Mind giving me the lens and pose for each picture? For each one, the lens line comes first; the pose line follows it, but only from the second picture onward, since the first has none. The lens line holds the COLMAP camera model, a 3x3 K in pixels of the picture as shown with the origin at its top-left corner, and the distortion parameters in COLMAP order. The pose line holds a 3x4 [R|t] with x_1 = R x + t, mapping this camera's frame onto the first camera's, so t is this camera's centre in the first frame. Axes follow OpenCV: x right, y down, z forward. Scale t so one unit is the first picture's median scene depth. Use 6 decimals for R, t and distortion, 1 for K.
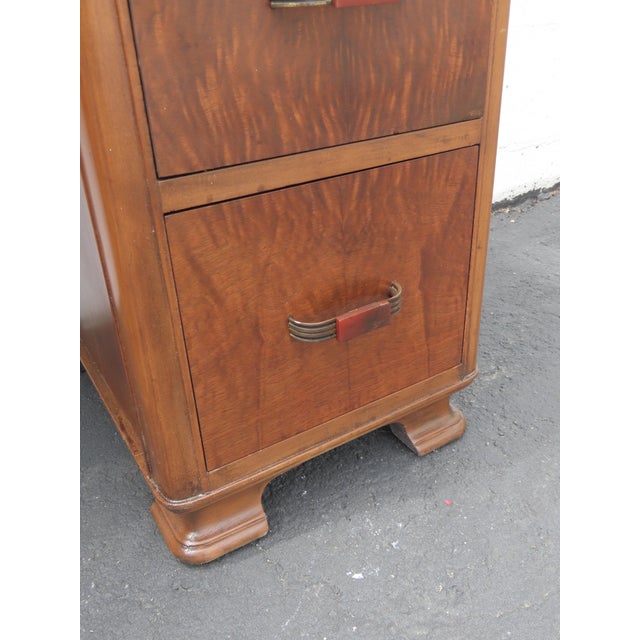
lens RADIAL K [[623.5, 0, 317.0], [0, 623.5, 316.8], [0, 0, 1]] dist [-0.018161, 0.000000]
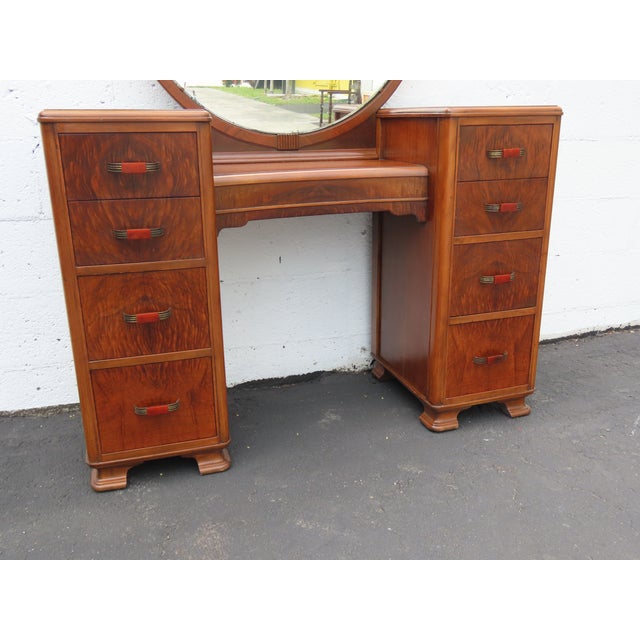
lens RADIAL K [[600.9, 0, 321.7], [0, 600.9, 317.0], [0, 0, 1]] dist [-0.000380, 0.000000]
pose [[0.971473, 0.097552, -0.216158, -0.163666], [-0.136011, 0.975861, -0.170868, 0.472169], [0.194272, 0.195393, 0.961291, -2.452675]]
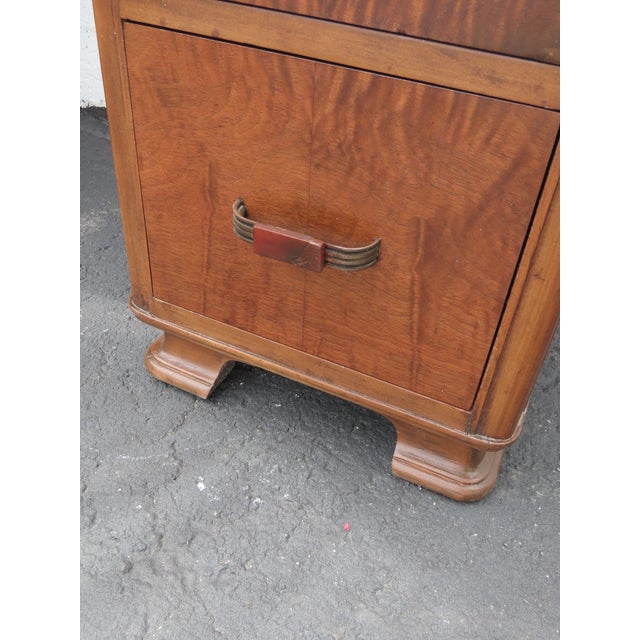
lens RADIAL K [[623.5, 0, 318.9], [0, 623.5, 315.7], [0, 0, 1]] dist [-0.018161, 0.000000]
pose [[0.548828, 0.577211, -0.604661, 0.621698], [-0.489176, 0.808317, 0.327615, -0.202001], [0.677861, 0.115981, 0.725984, 0.427434]]
